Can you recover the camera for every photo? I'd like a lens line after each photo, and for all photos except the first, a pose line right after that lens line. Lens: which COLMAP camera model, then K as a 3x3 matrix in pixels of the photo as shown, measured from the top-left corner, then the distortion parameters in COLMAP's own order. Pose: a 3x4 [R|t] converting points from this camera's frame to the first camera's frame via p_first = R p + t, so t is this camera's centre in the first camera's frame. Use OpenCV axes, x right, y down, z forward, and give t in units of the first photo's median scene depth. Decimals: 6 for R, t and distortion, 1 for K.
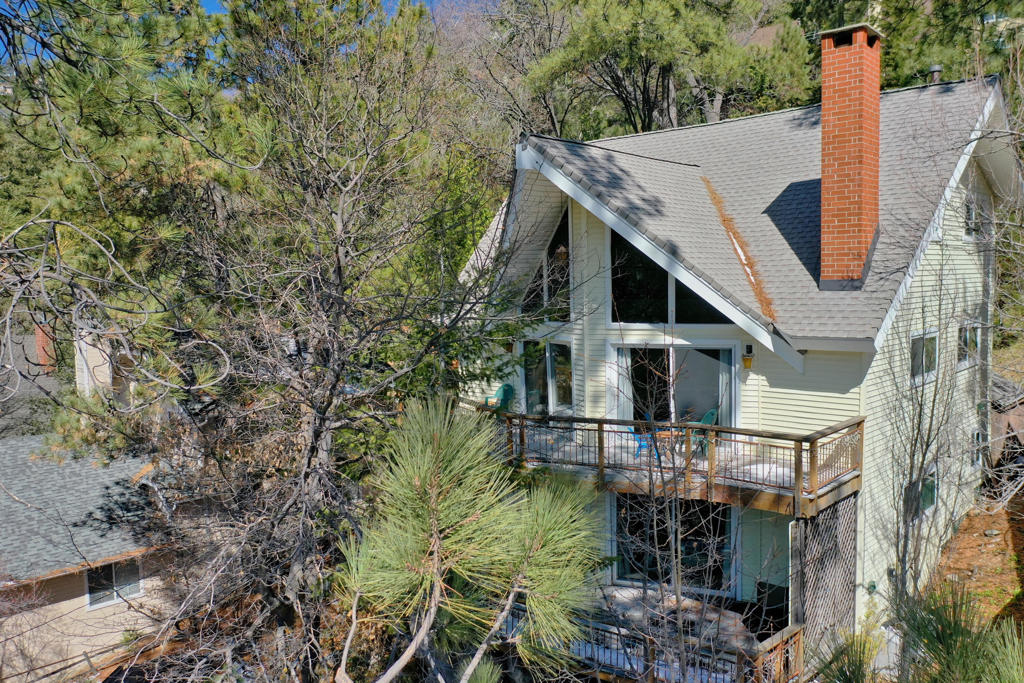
lens RADIAL K [[803.1, 0, 512.0], [0, 803.1, 341.5], [0, 0, 1]] dist [-0.026124, -0.011067]
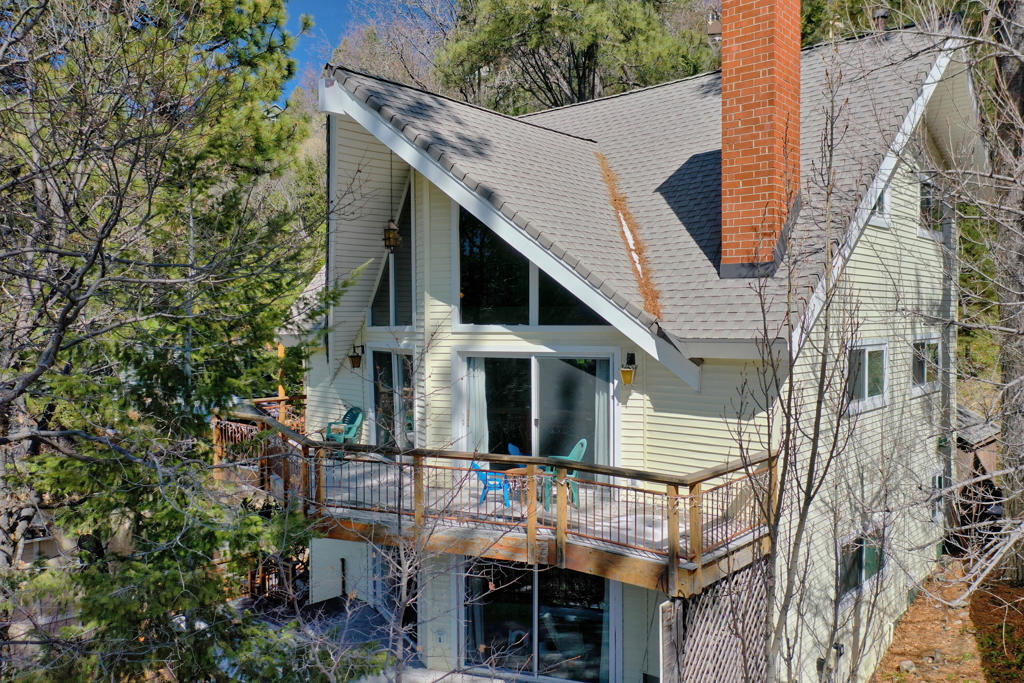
lens RADIAL K [[795.3, 0, 503.7], [0, 795.3, 339.3], [0, 0, 1]] dist [-0.030919, 0.001065]
pose [[0.999721, 0.018247, 0.015031, 0.163039], [-0.017400, 0.998353, -0.054670, 0.032960], [-0.016004, 0.054393, 0.998391, 0.257503]]
